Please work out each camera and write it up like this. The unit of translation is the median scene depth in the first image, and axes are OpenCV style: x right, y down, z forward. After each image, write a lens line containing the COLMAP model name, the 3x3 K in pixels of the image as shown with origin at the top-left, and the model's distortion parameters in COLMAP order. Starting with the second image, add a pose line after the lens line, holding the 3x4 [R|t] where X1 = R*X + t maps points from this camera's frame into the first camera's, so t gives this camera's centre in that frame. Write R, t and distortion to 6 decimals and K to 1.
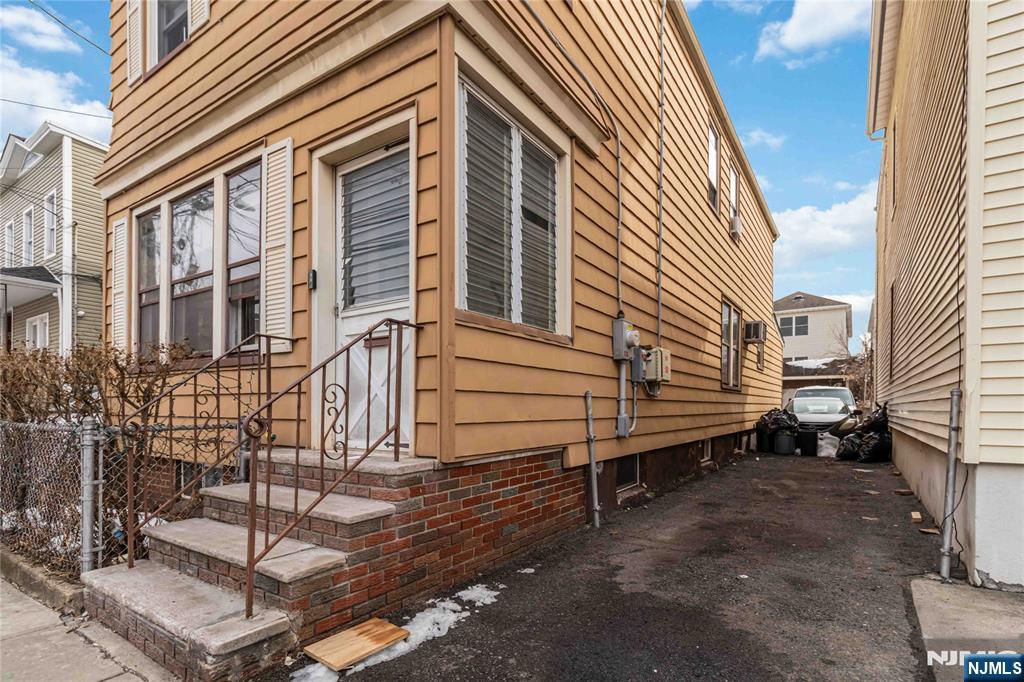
lens RADIAL K [[487.6, 0, 511.4], [0, 487.6, 336.5], [0, 0, 1]] dist [0.000480, -0.000240]
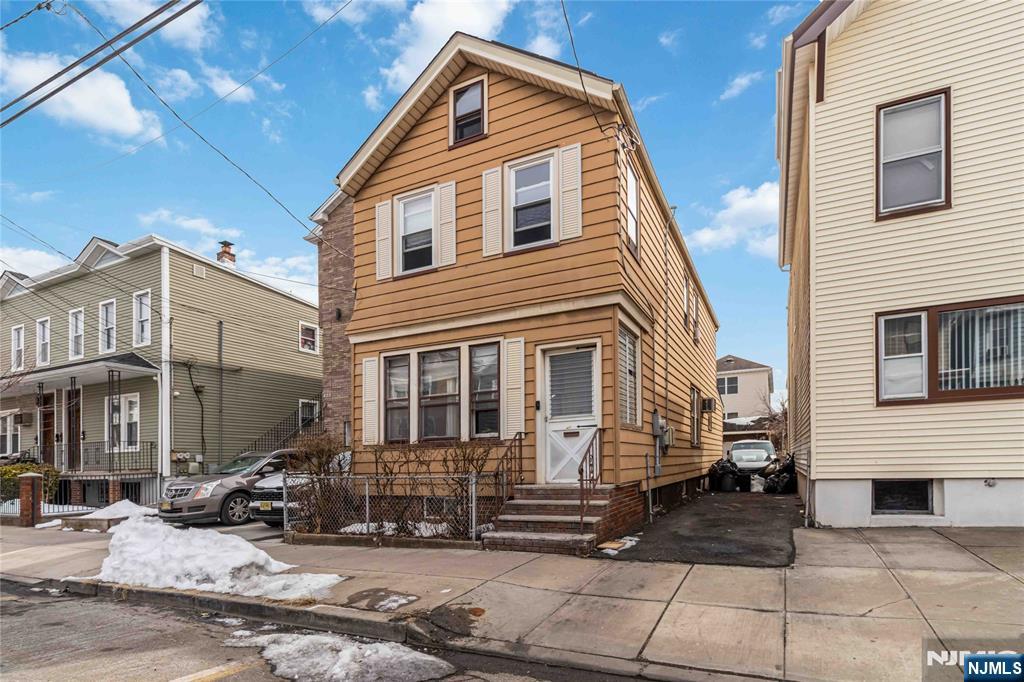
lens RADIAL K [[510.2, 0, 510.8], [0, 510.2, 378.5], [0, 0, 1]] dist [-0.001019, 0.000161]
pose [[0.991089, -0.004625, 0.133122, -0.281329], [0.007220, 0.999793, -0.019024, -0.065672], [-0.133006, 0.019816, 0.990917, -0.414850]]
